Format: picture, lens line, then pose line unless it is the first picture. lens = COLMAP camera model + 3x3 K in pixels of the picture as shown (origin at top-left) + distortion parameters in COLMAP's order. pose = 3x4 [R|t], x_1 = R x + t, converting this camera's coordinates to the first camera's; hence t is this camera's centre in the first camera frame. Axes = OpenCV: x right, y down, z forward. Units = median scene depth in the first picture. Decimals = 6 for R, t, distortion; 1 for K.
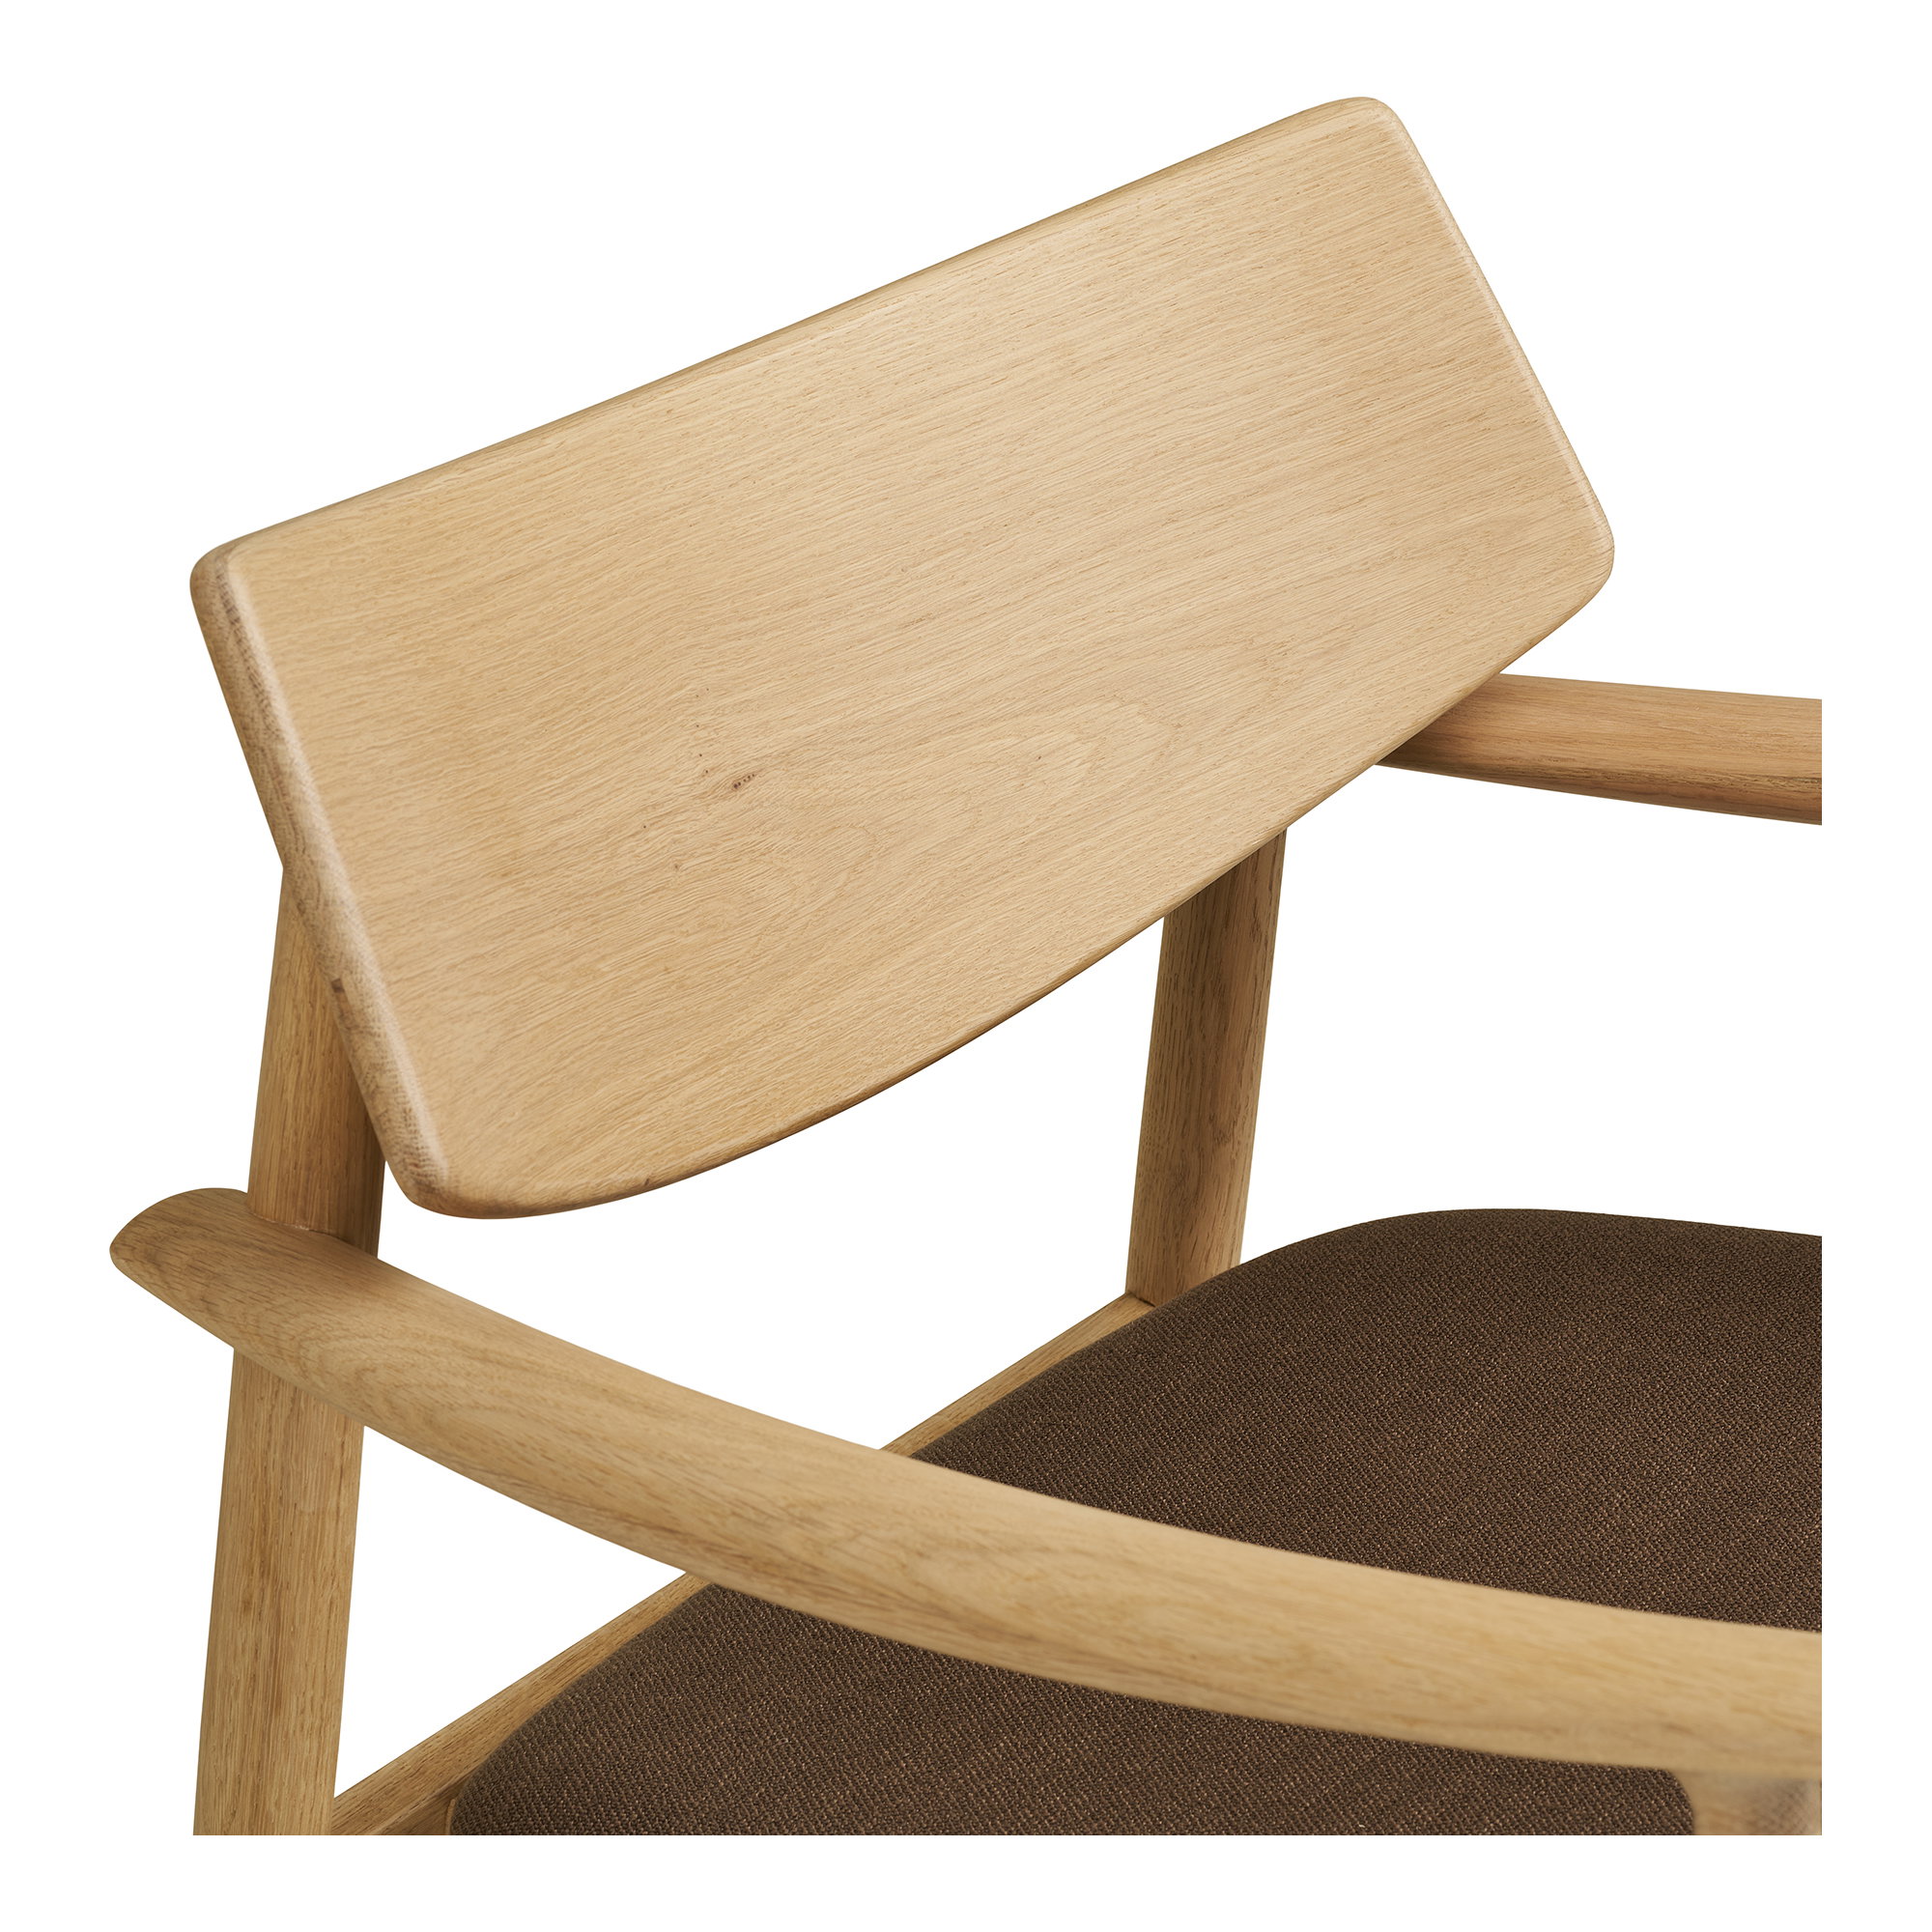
lens RADIAL K [[6686.7, 0, 966.0], [0, 6686.7, 966.0], [0, 0, 1]] dist [0.085376, 0.533400]
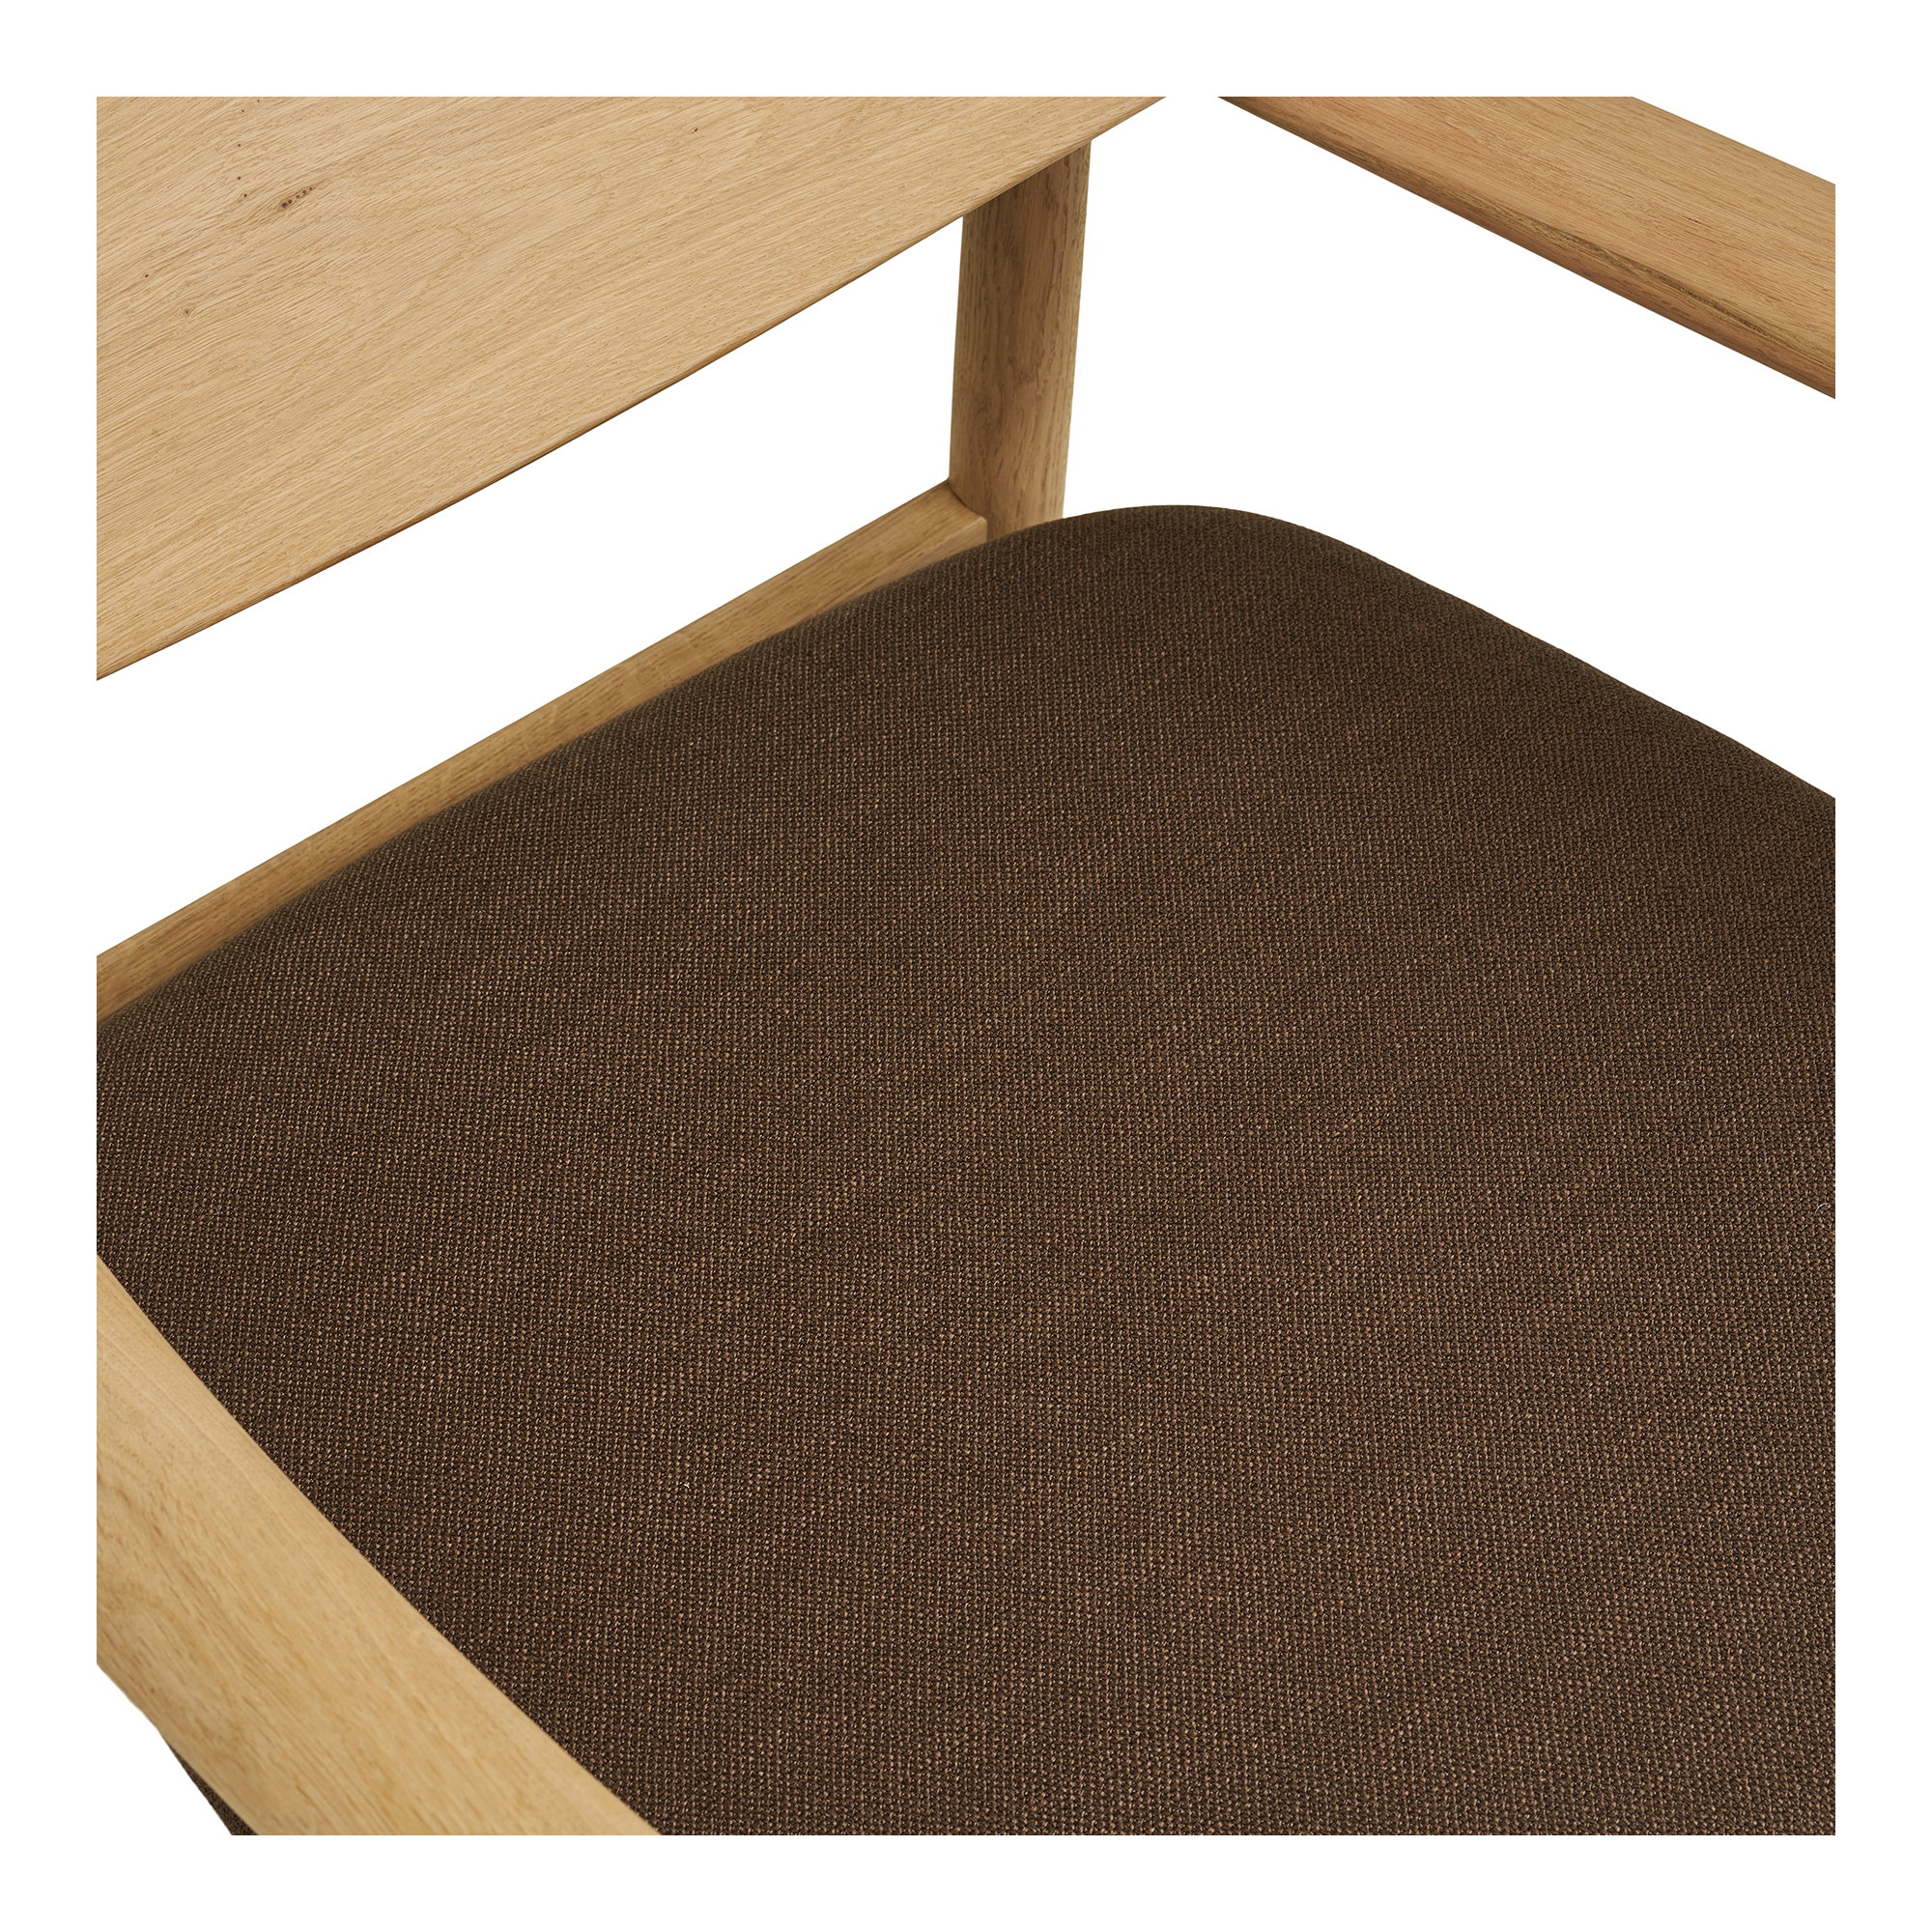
lens RADIAL K [[6686.7, 0, 966.0], [0, 6686.7, 966.0], [0, 0, 1]] dist [0.085376, 0.533400]
pose [[0.968331, 0.175830, -0.177254, 0.234847], [-0.091094, 0.909824, 0.404874, -0.308792], [0.232459, -0.375905, 0.897027, 0.149173]]
